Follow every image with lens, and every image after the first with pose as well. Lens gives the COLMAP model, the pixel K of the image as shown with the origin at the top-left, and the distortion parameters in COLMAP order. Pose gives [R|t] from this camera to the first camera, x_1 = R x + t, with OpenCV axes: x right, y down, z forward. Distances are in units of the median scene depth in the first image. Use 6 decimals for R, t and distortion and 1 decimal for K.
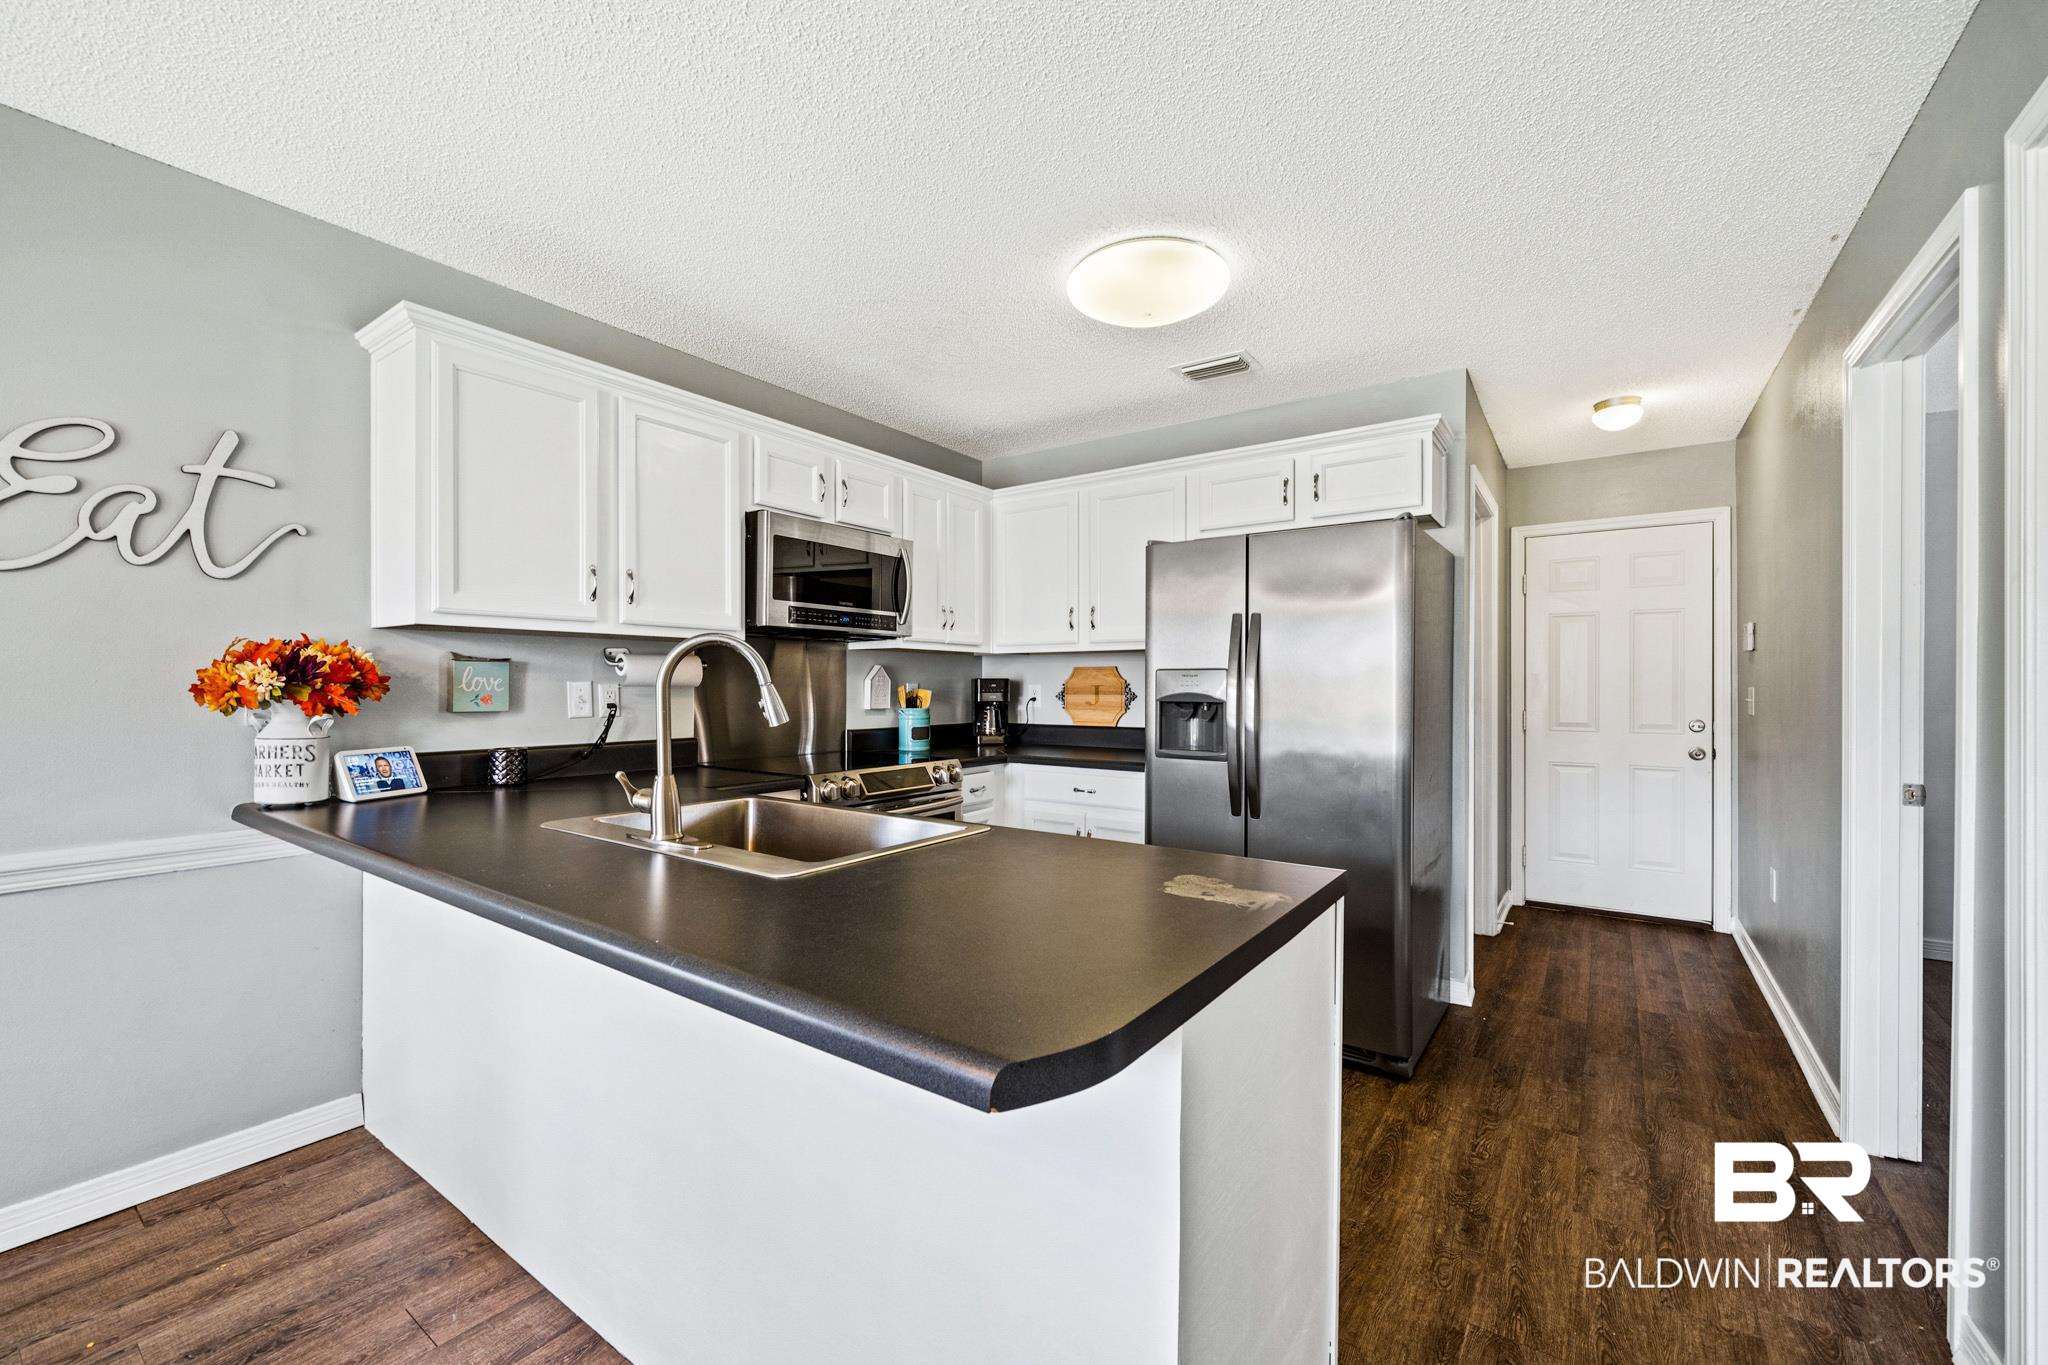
lens RADIAL K [[817.1, 0, 1025.4], [0, 817.1, 689.4], [0, 0, 1]] dist [-0.003326, -0.000256]
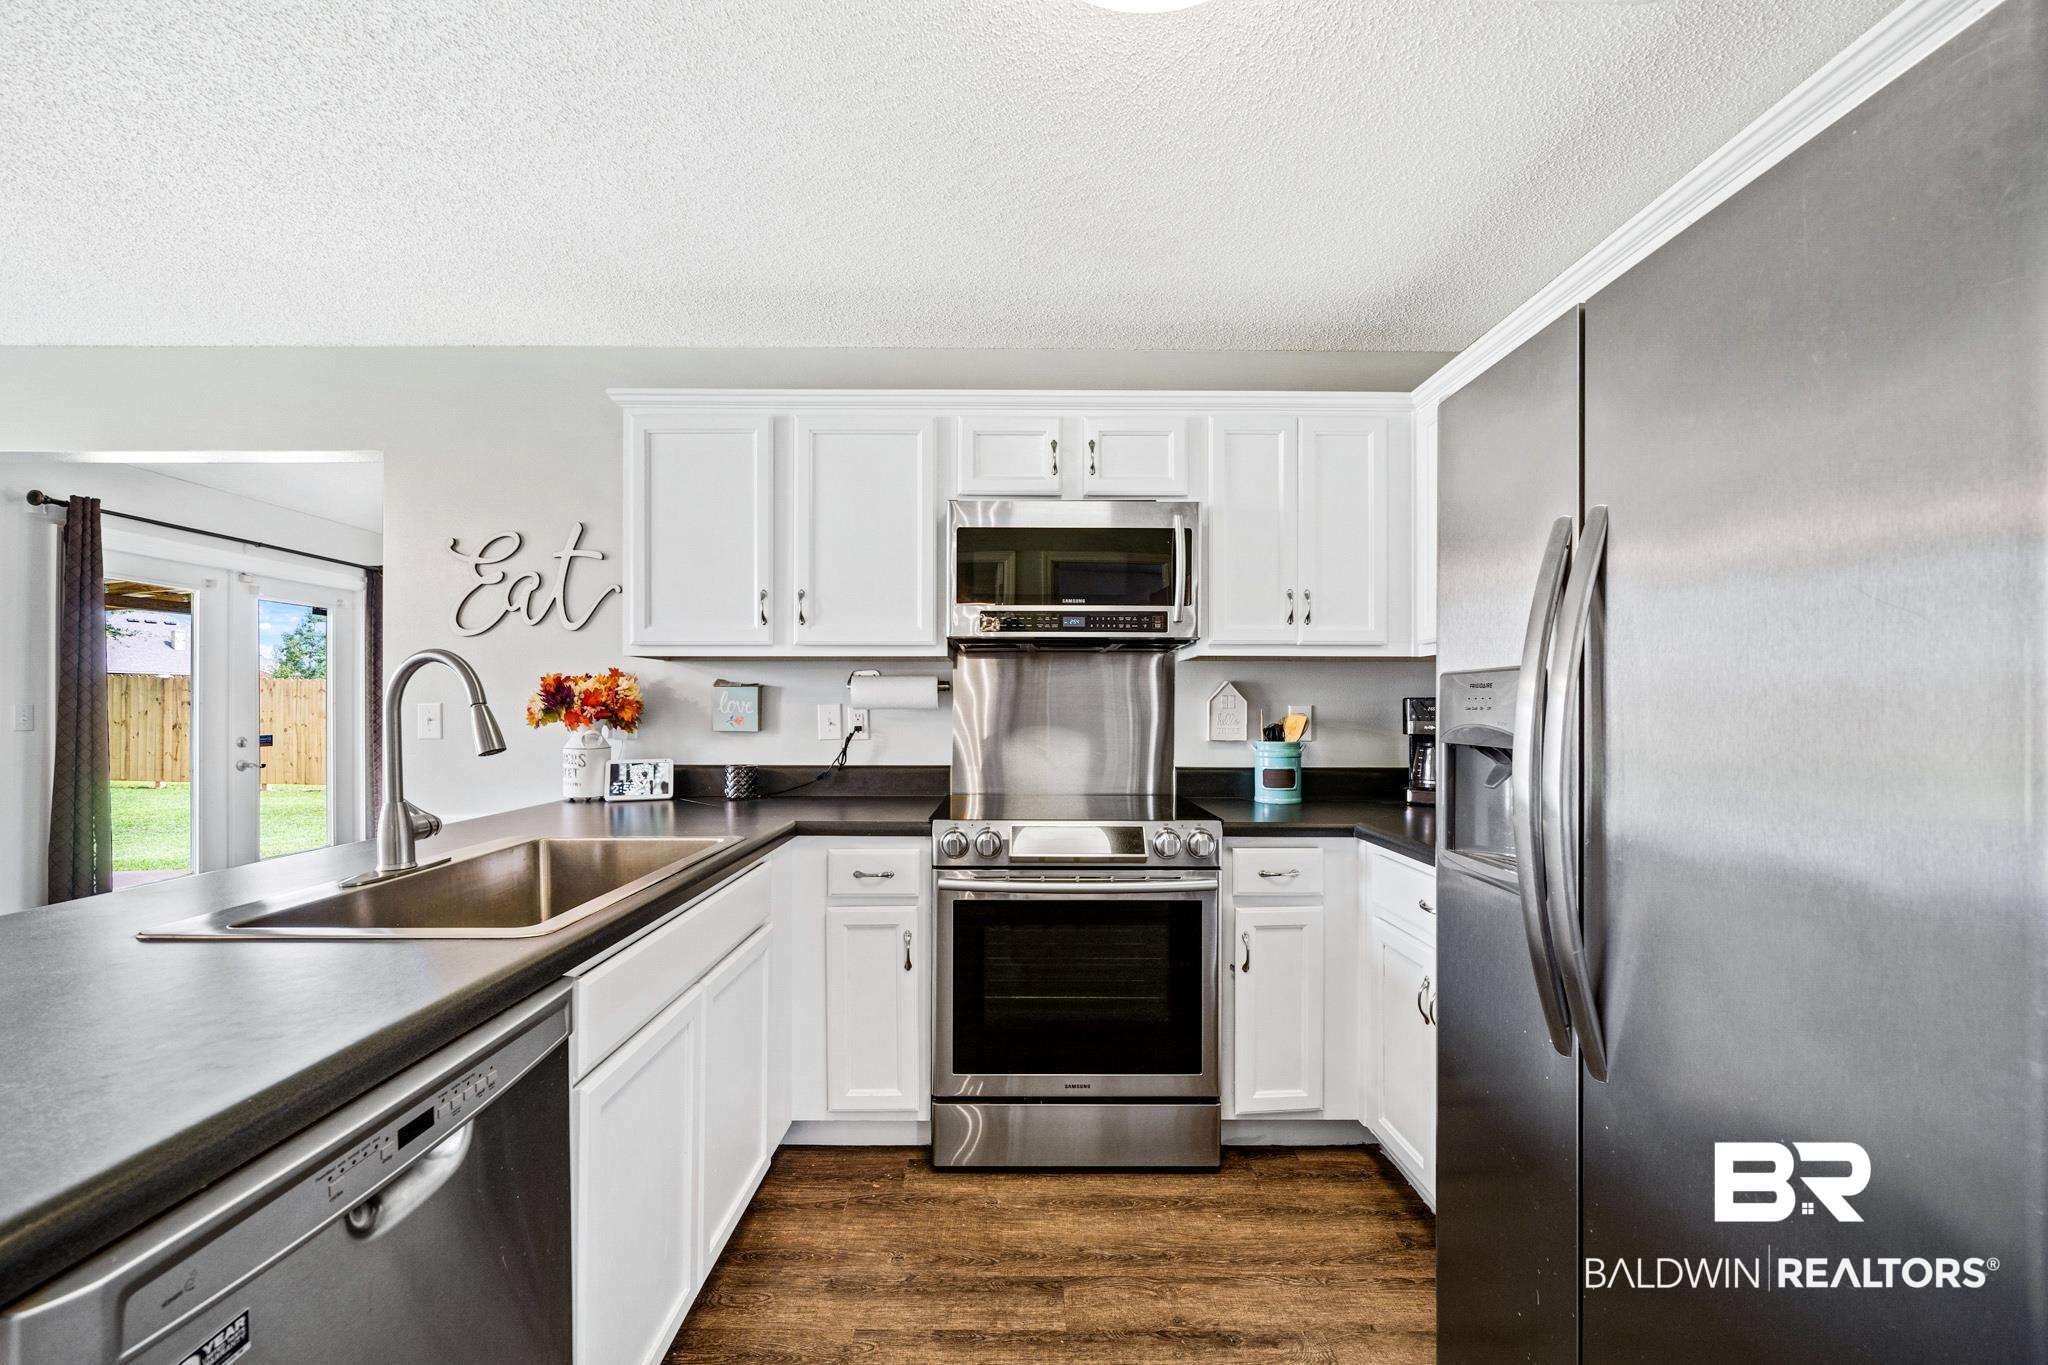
lens RADIAL K [[827.1, 0, 1016.3], [0, 827.1, 702.4], [0, 0, 1]] dist [-0.000167, -0.000023]
pose [[0.580516, -0.005182, -0.814232, 0.454285], [-0.005113, 0.999937, -0.010010, -0.002906], [0.814233, 0.009974, 0.580453, 0.611037]]
